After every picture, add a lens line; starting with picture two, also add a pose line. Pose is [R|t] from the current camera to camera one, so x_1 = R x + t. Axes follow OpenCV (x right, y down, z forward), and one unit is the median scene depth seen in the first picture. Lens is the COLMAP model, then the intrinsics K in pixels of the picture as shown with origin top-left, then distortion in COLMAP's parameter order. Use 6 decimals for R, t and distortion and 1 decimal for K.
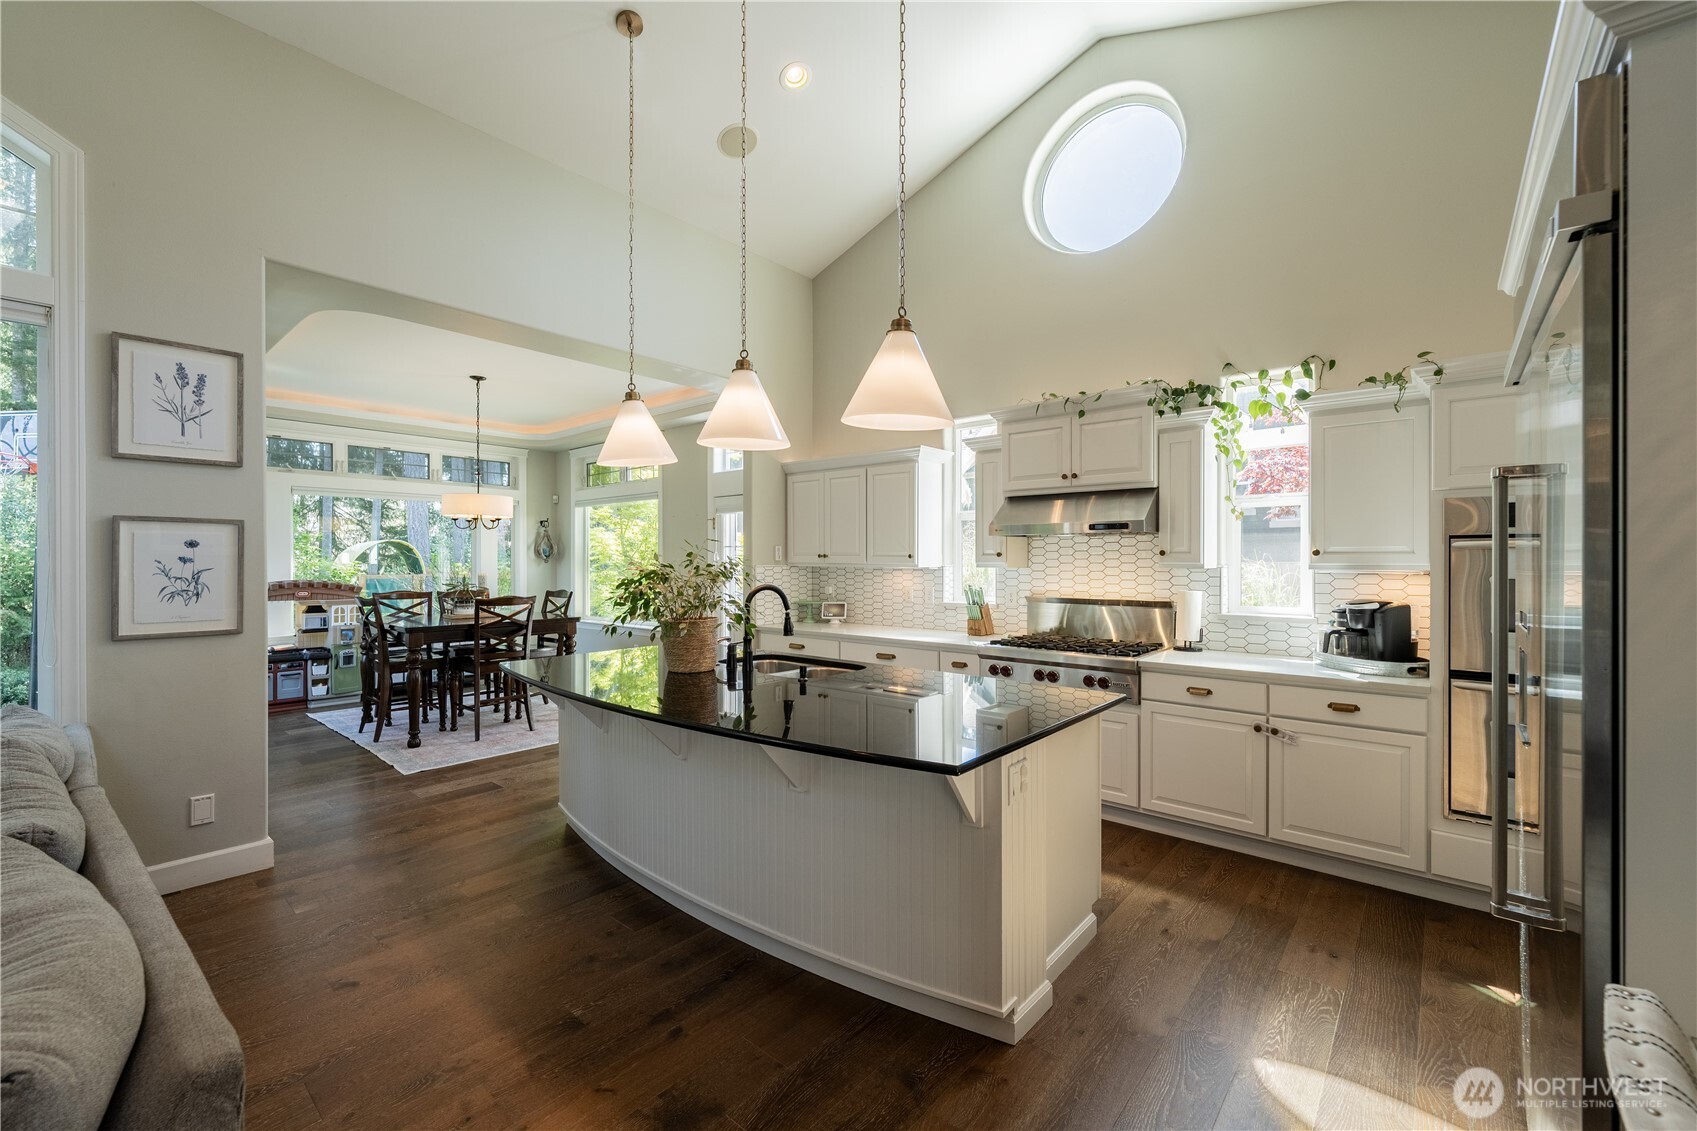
lens RADIAL K [[694.3, 0, 846.2], [0, 694.3, 562.5], [0, 0, 1]] dist [-0.004011, -0.000572]
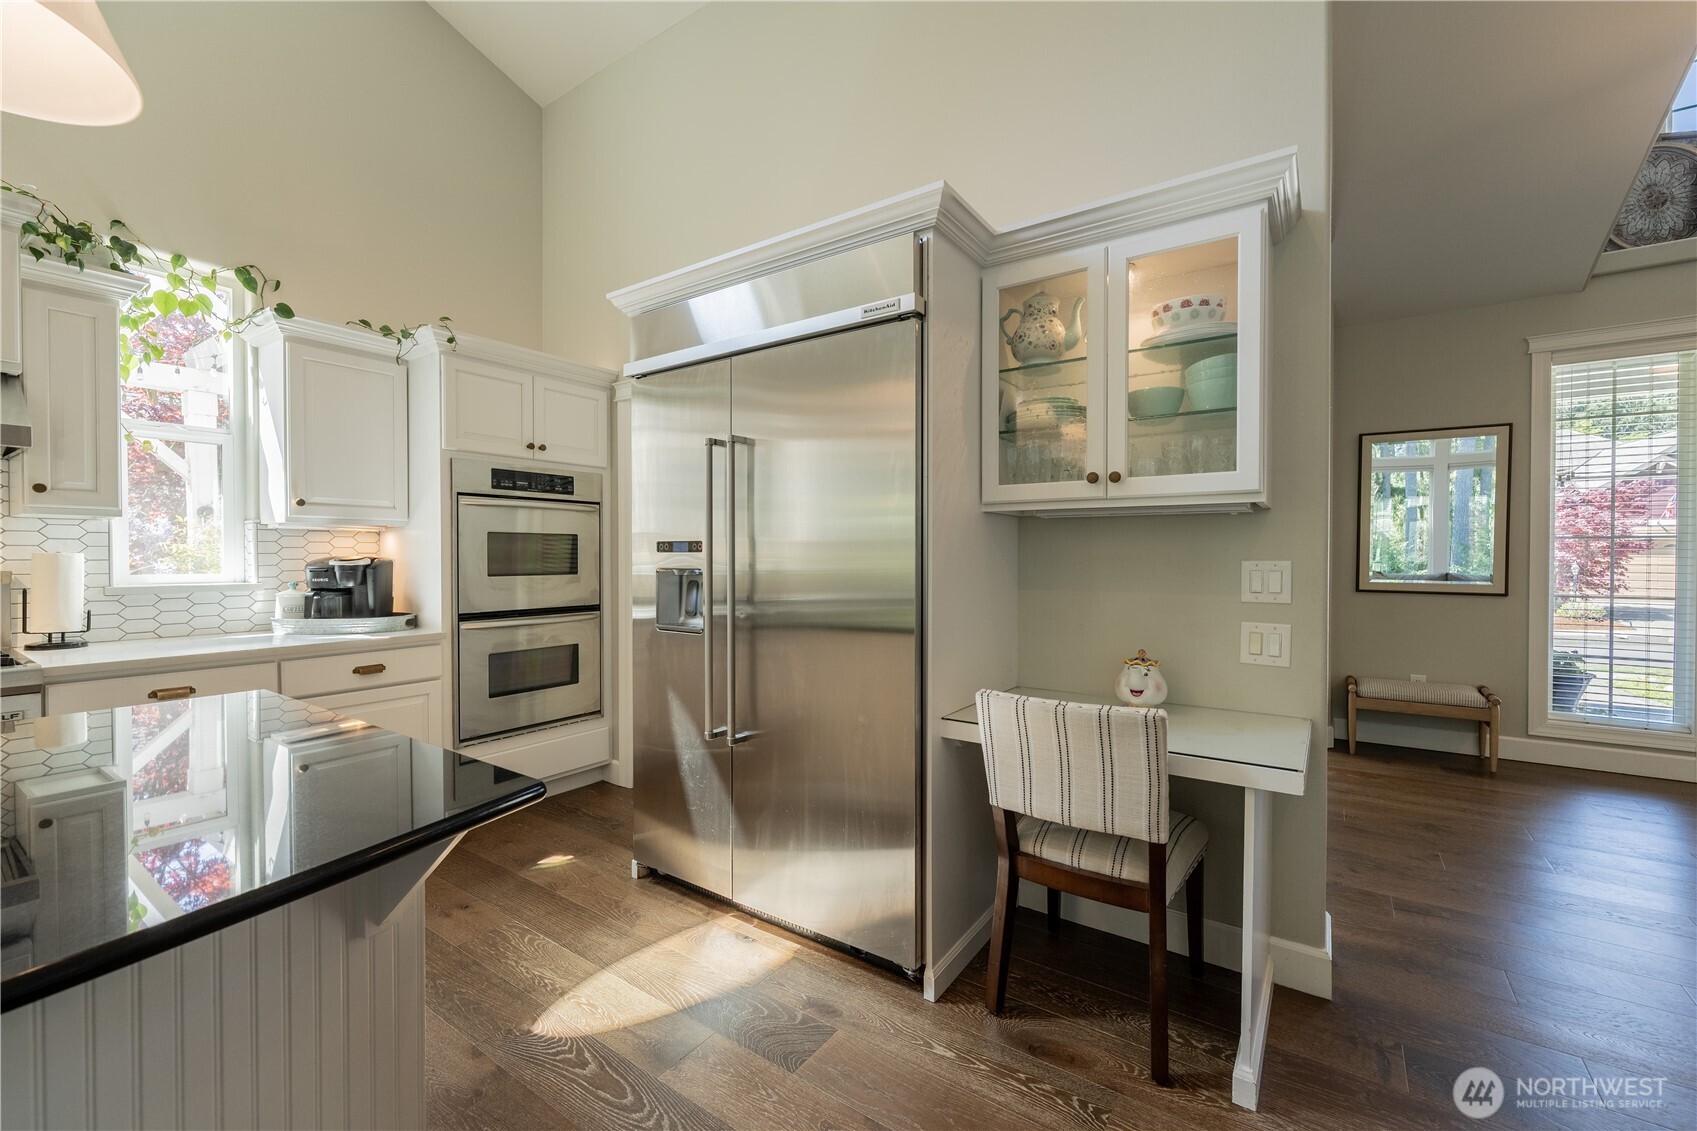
lens RADIAL K [[694.3, 0, 836.8], [0, 694.3, 562.1], [0, 0, 1]] dist [-0.004011, -0.000572]
pose [[-0.103804, -0.006865, 0.994574, -0.210292], [0.001256, 0.999974, 0.007033, 0.047320], [-0.994597, 0.001979, -0.103792, 0.375011]]
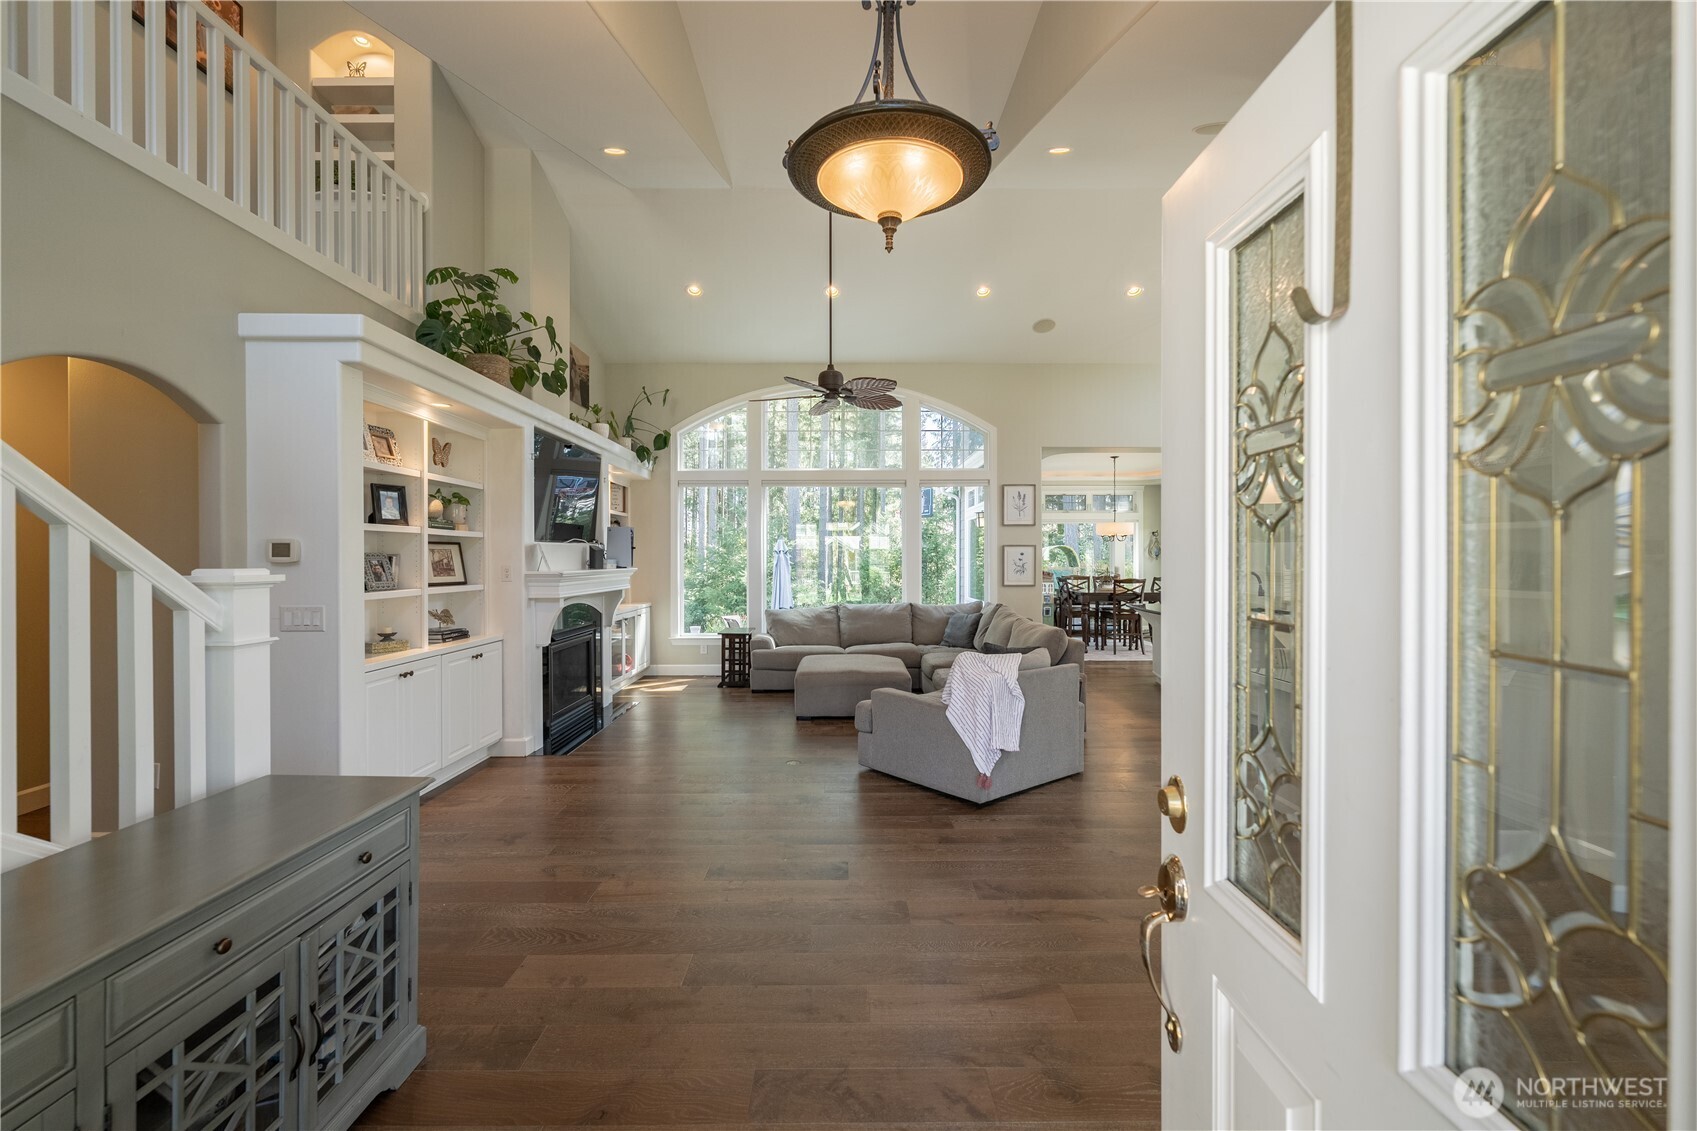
lens RADIAL K [[694.3, 0, 850.3], [0, 694.3, 555.8], [0, 0, 1]] dist [-0.004011, -0.000572]
pose [[0.665614, 0.003950, -0.746286, 0.516492], [-0.004158, 0.999990, 0.001584, -0.014716], [0.746285, 0.002049, 0.665624, -1.029433]]
